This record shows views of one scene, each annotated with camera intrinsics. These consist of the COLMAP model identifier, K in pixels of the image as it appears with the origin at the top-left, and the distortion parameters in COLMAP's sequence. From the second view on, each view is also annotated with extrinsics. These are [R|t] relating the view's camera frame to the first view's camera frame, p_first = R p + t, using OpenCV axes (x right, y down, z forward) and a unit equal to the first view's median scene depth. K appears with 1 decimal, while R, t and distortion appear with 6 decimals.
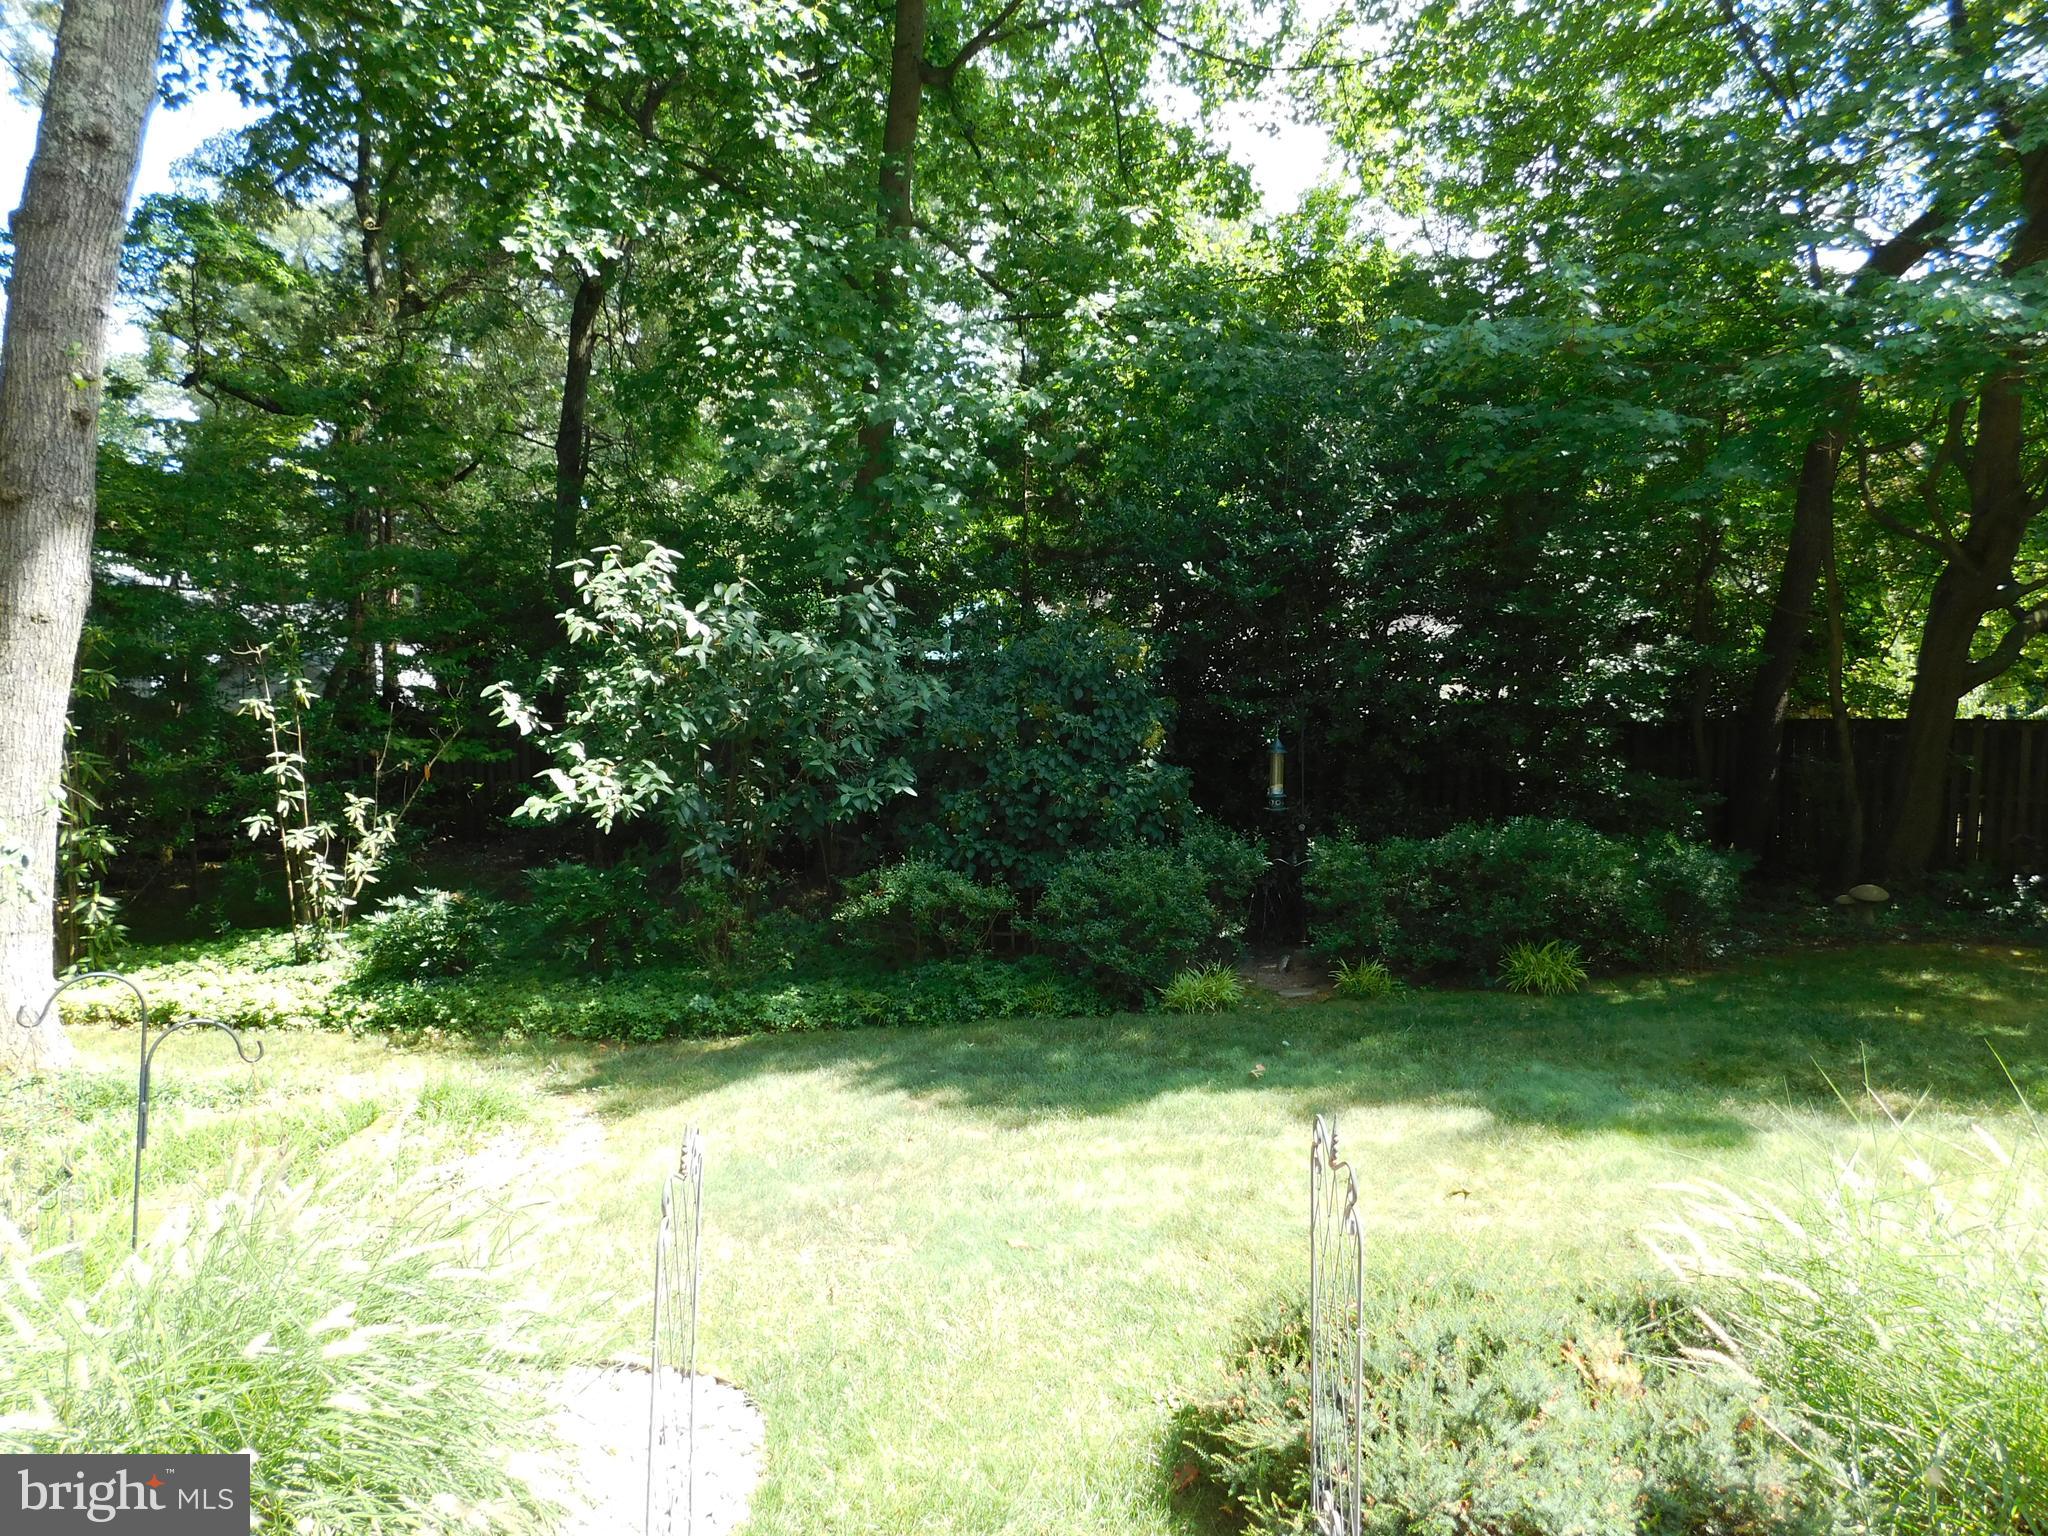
lens RADIAL K [[1360.2, 0, 1024.0], [0, 1360.2, 768.0], [0, 0, 1]] dist [-0.084208, 0.077386]
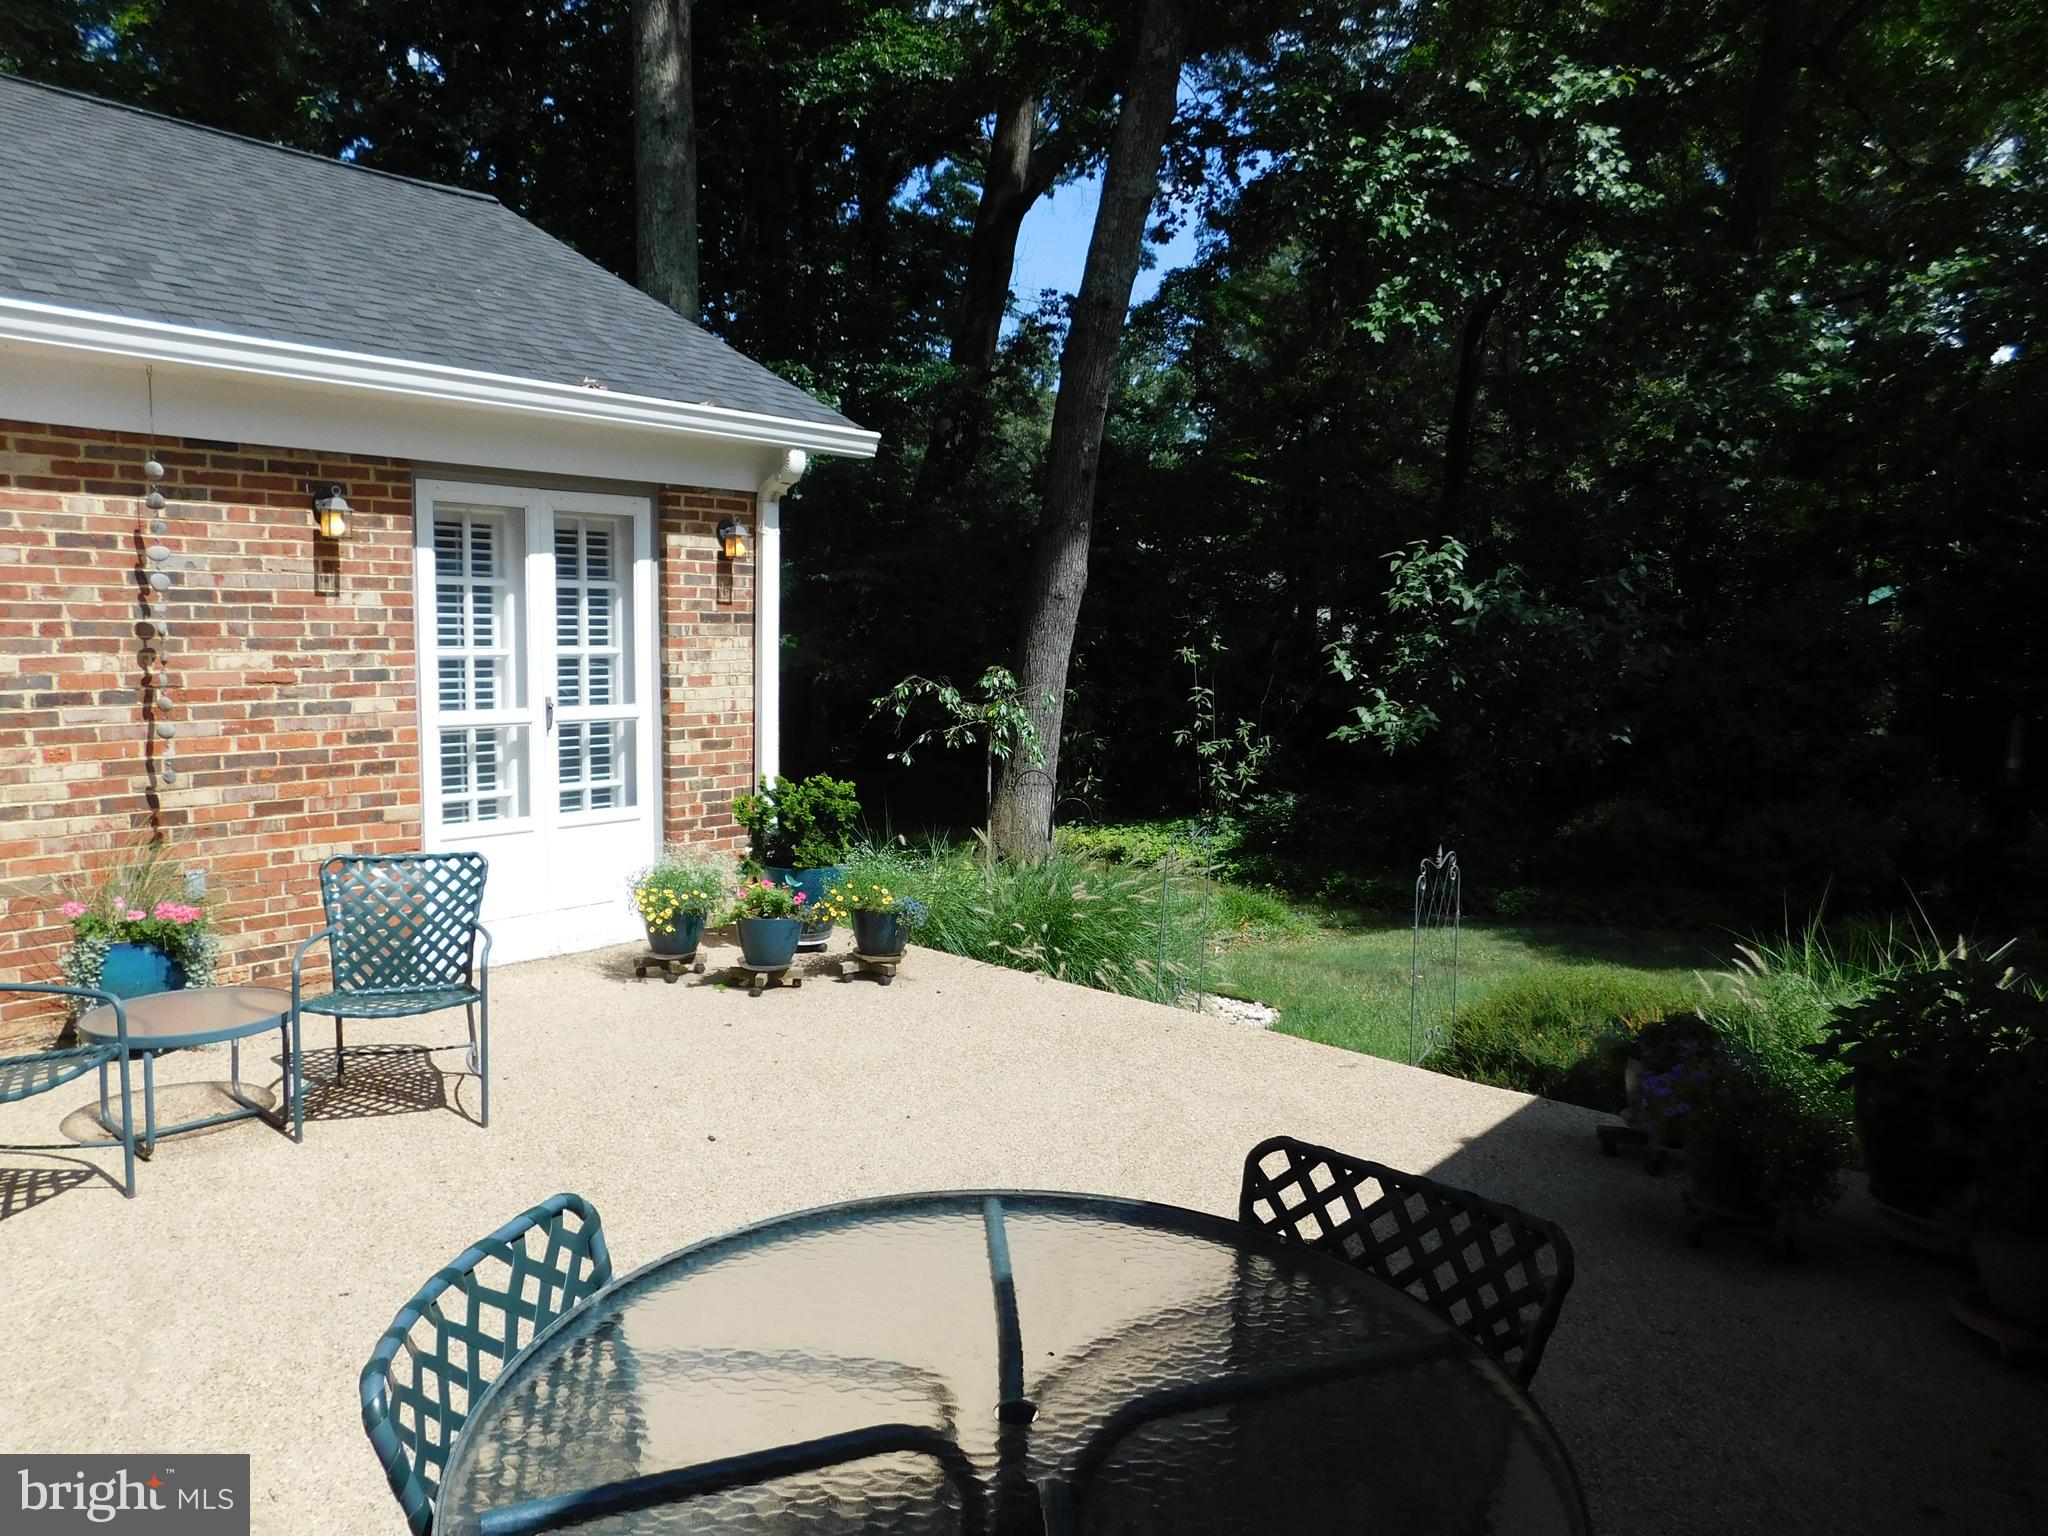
lens RADIAL K [[1360.2, 0, 1024.0], [0, 1360.2, 768.0], [0, 0, 1]] dist [-0.084208, 0.077386]
pose [[0.762537, 0.077267, -0.642314, 0.263342], [-0.056209, 0.997000, 0.053205, 0.008414], [0.644498, -0.004468, 0.764593, -0.257850]]
